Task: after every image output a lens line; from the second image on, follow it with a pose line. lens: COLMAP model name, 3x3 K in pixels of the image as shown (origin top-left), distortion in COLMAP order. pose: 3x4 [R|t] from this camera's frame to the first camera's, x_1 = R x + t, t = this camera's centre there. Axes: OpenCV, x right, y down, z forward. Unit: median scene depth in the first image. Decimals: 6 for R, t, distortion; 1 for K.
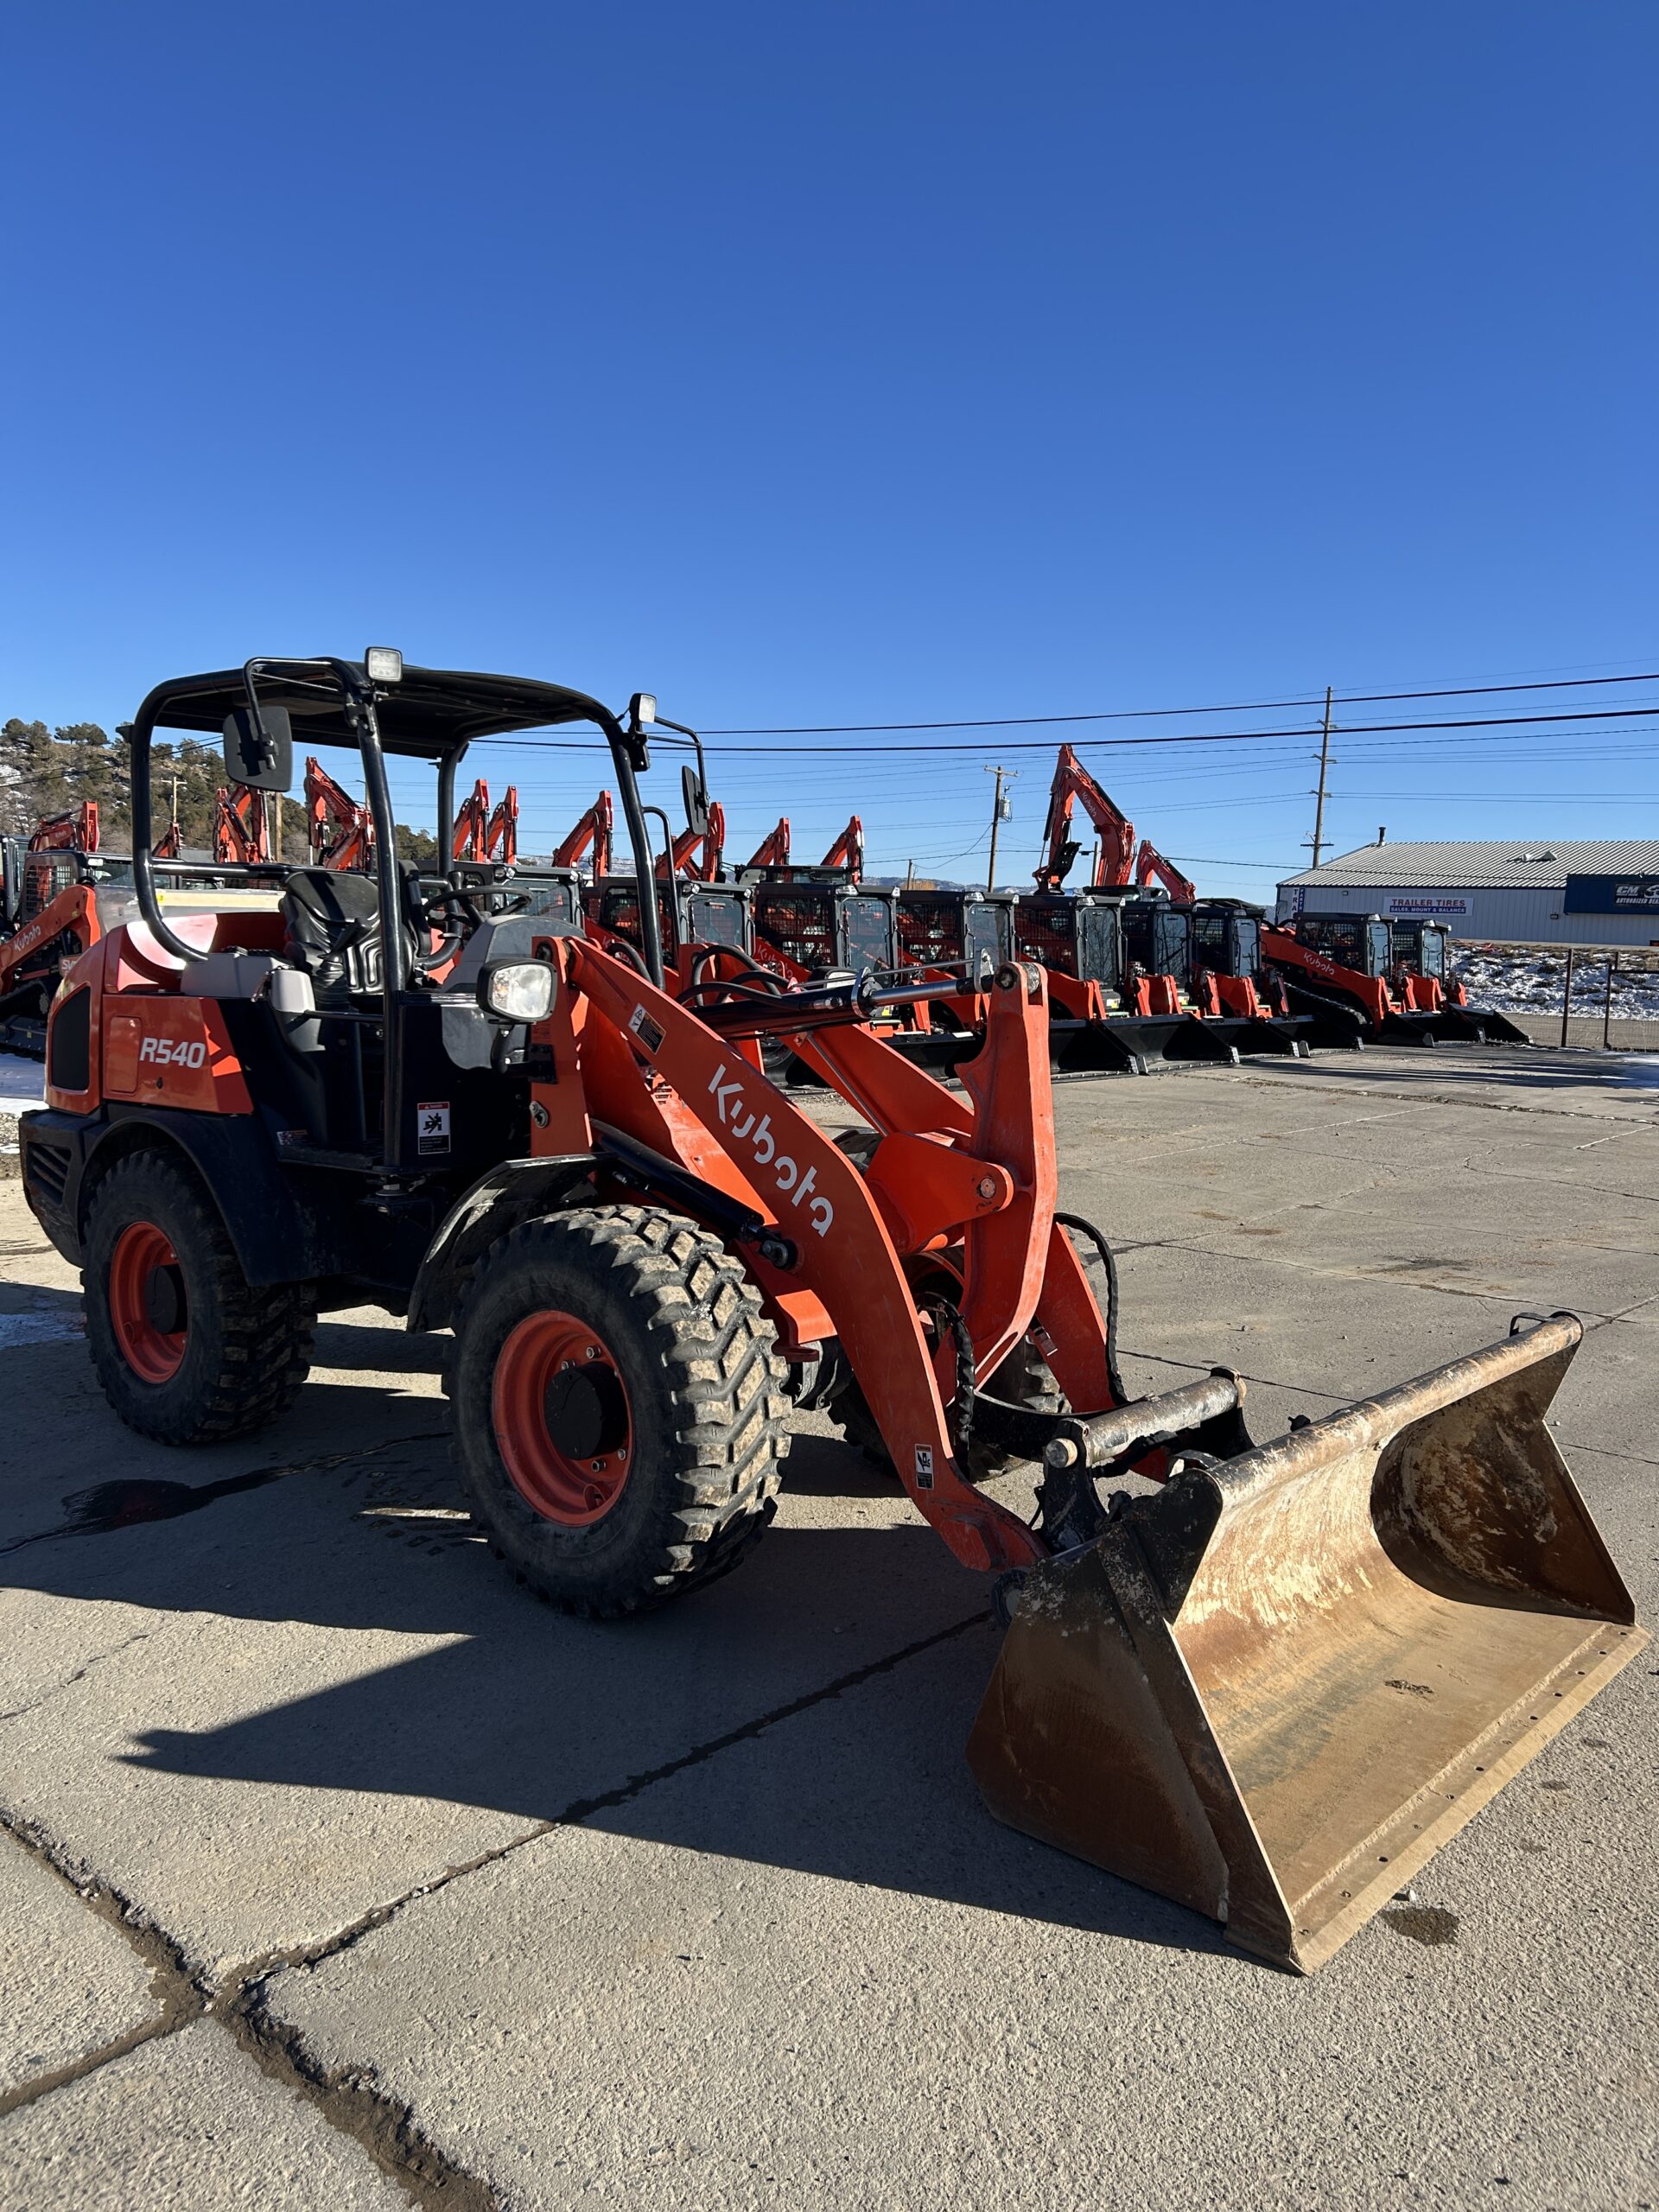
lens RADIAL K [[1668.8, 0, 829.5], [0, 1668.8, 1106.0], [0, 0, 1]] dist [0.037453, -0.040526]
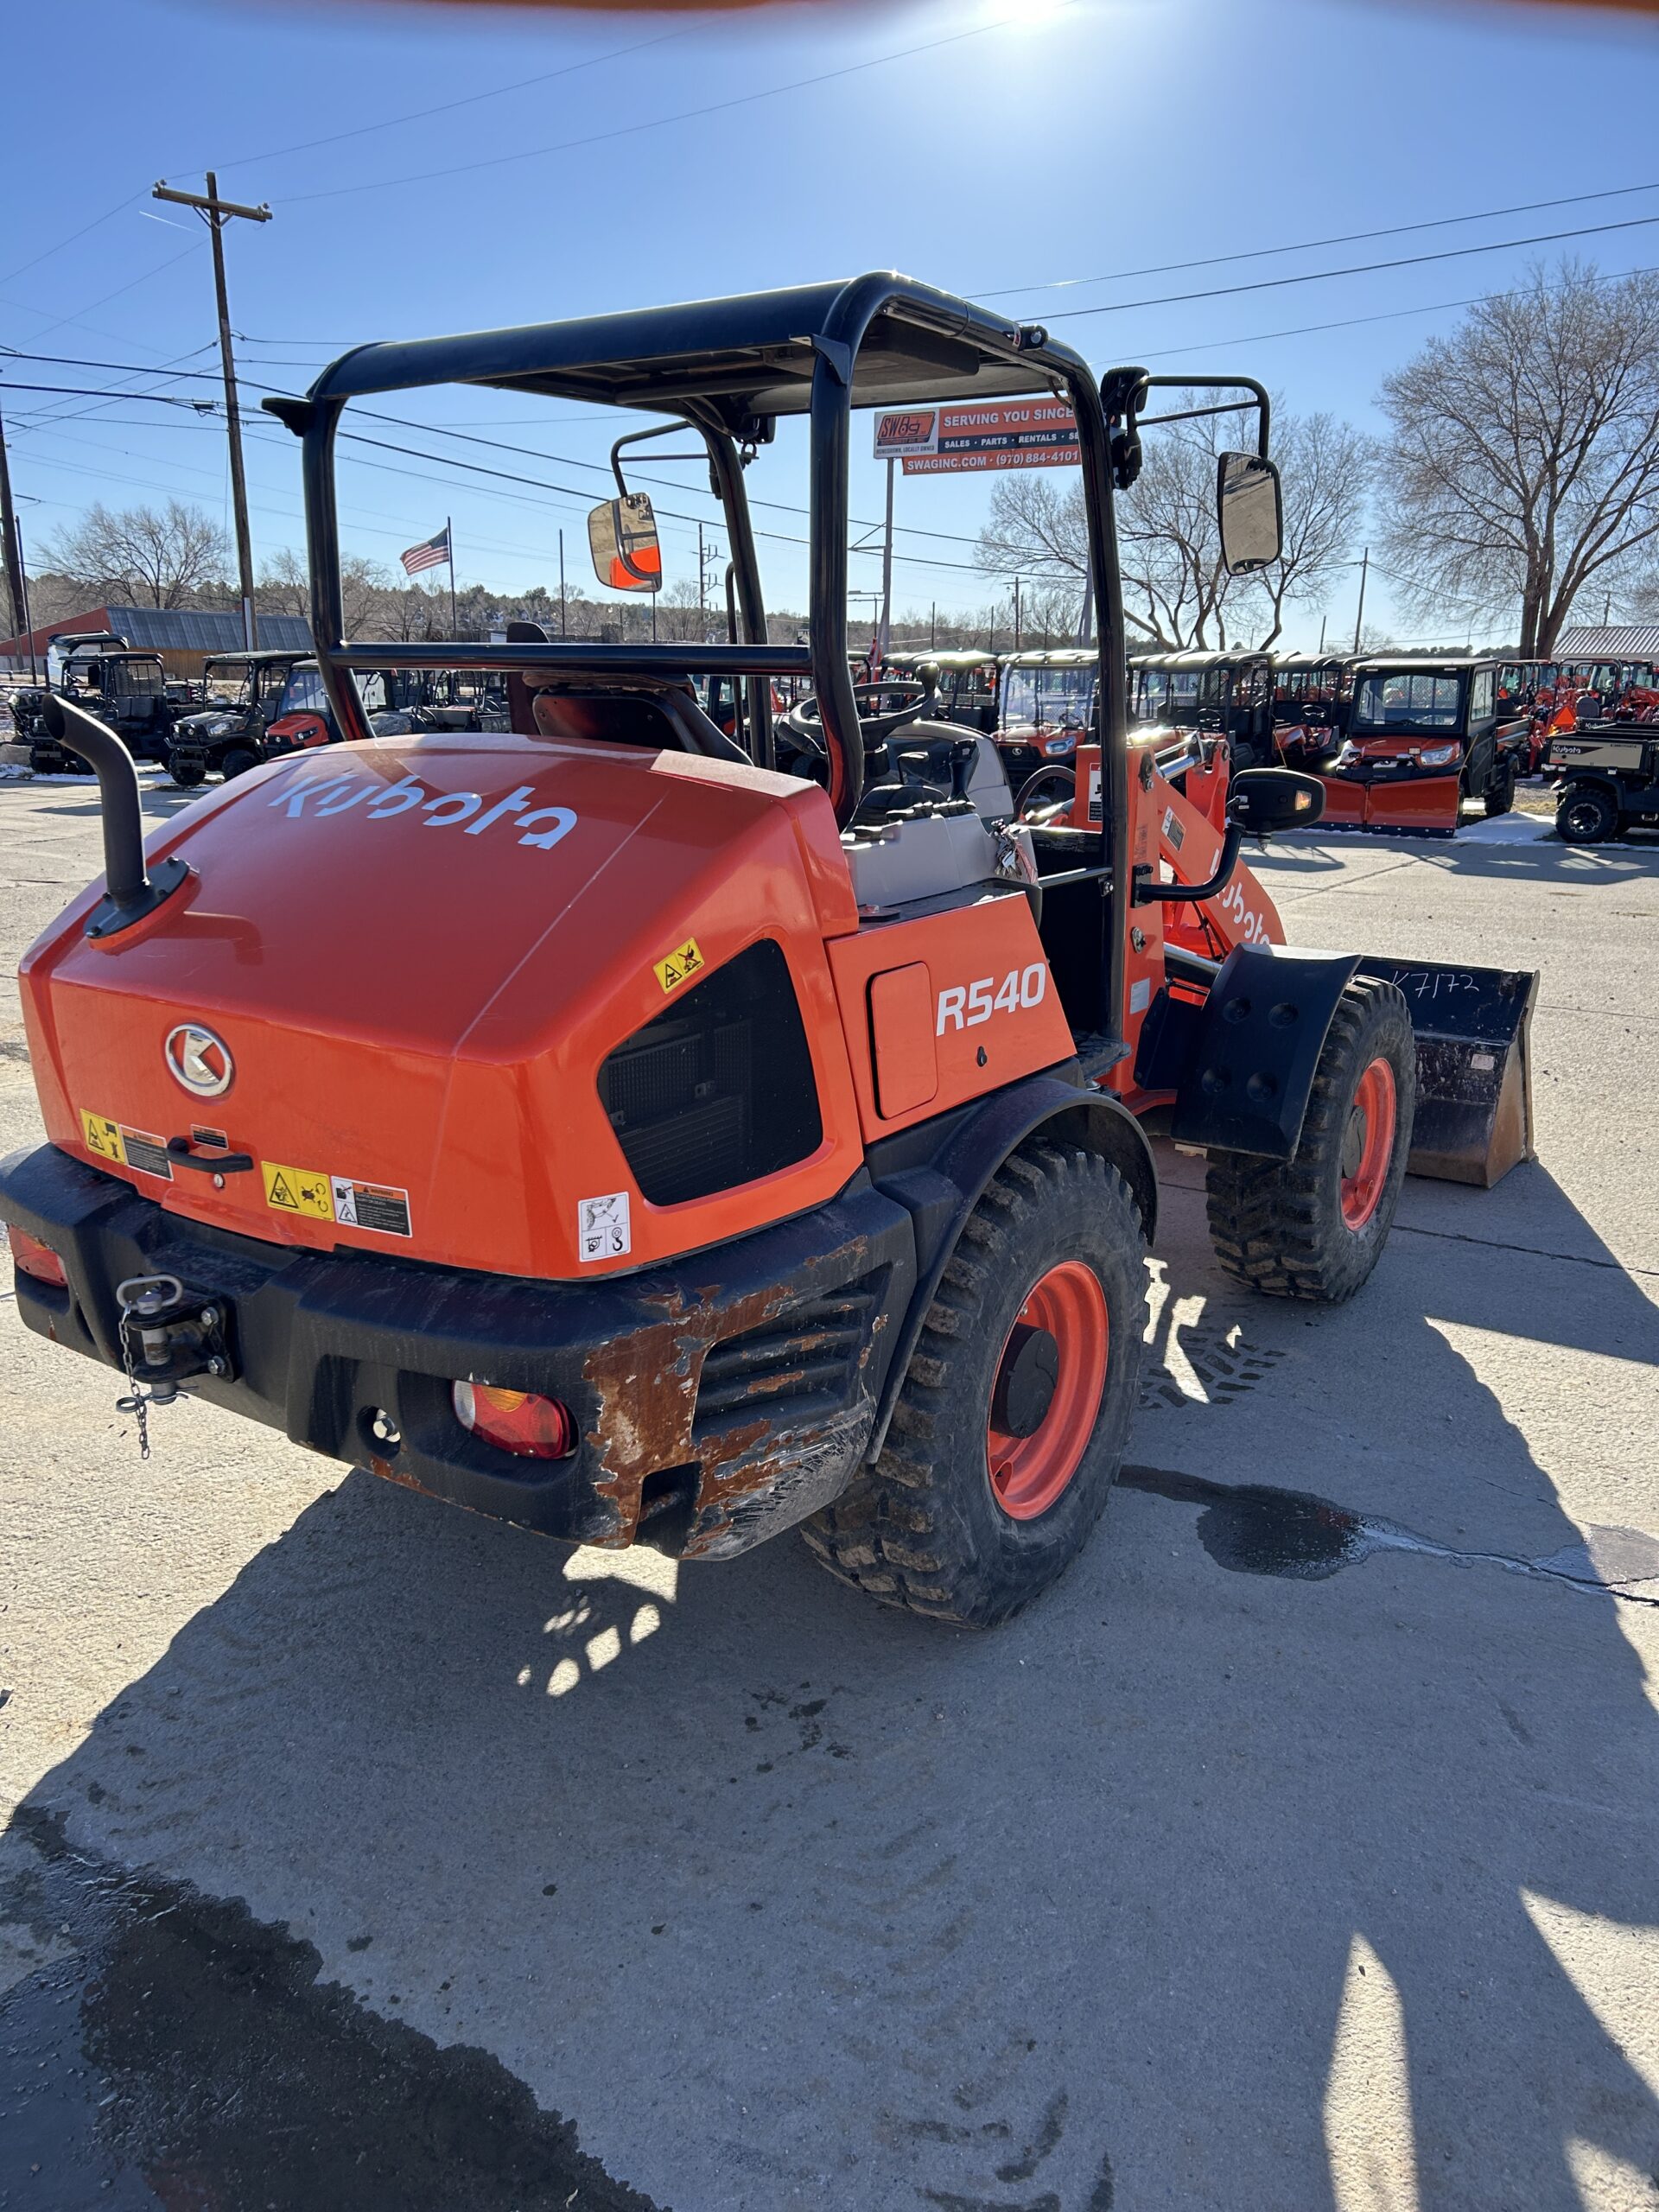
lens RADIAL K [[1668.8, 0, 829.5], [0, 1668.8, 1106.0], [0, 0, 1]] dist [0.037453, -0.040526]
pose [[-0.127258, -0.275588, 0.952815, -1.126438], [0.075548, 0.955142, 0.286352, -0.197325], [-0.988988, 0.108424, -0.100729, 1.333509]]
